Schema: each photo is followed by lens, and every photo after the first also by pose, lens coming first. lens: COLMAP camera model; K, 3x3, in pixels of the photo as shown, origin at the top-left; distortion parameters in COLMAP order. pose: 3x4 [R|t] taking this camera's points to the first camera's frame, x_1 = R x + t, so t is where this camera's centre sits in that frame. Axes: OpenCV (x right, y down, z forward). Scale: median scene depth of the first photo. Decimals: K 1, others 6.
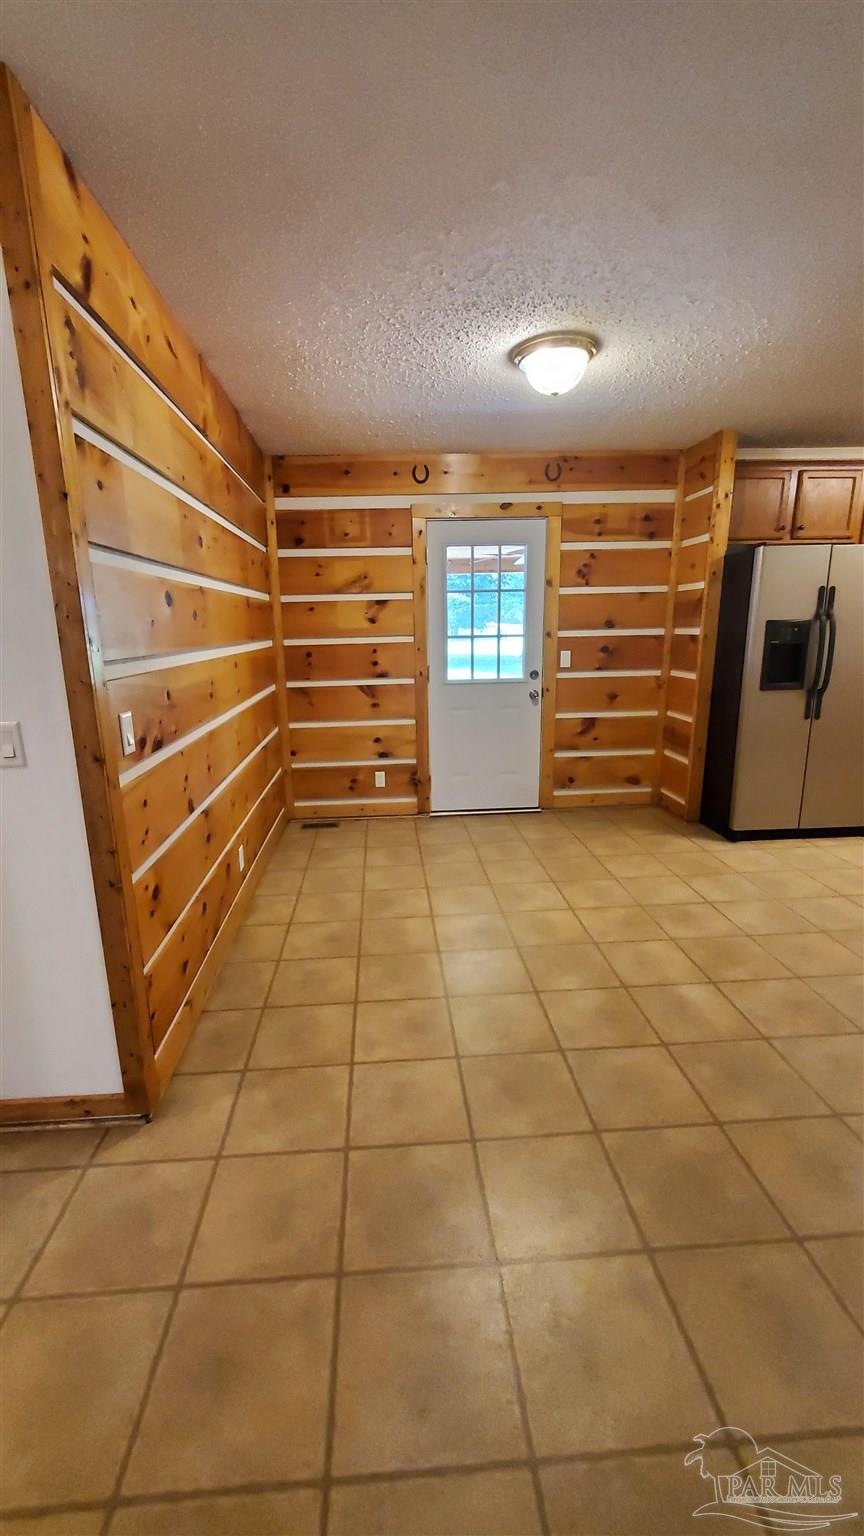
lens RADIAL K [[604.3, 0, 398.3], [0, 604.3, 776.4], [0, 0, 1]] dist [-0.002469, -0.001640]
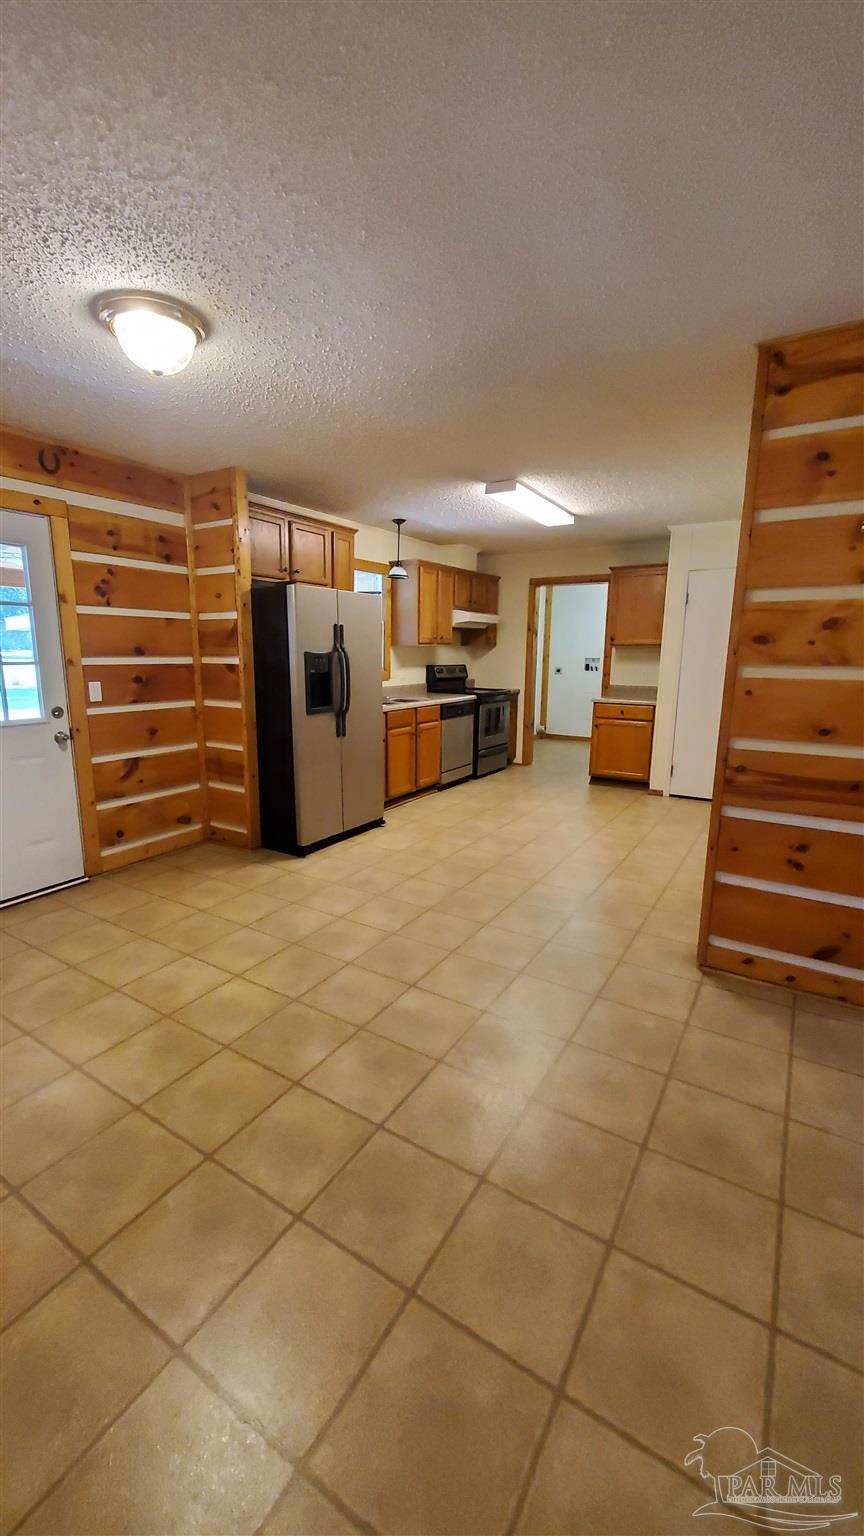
lens RADIAL K [[604.3, 0, 463.4], [0, 604.3, 774.6], [0, 0, 1]] dist [-0.002469, -0.001640]
pose [[0.571837, -0.137867, 0.808700, -0.128223], [0.177688, 0.983191, 0.041970, -0.029434], [-0.800893, 0.119696, 0.586722, 0.132765]]
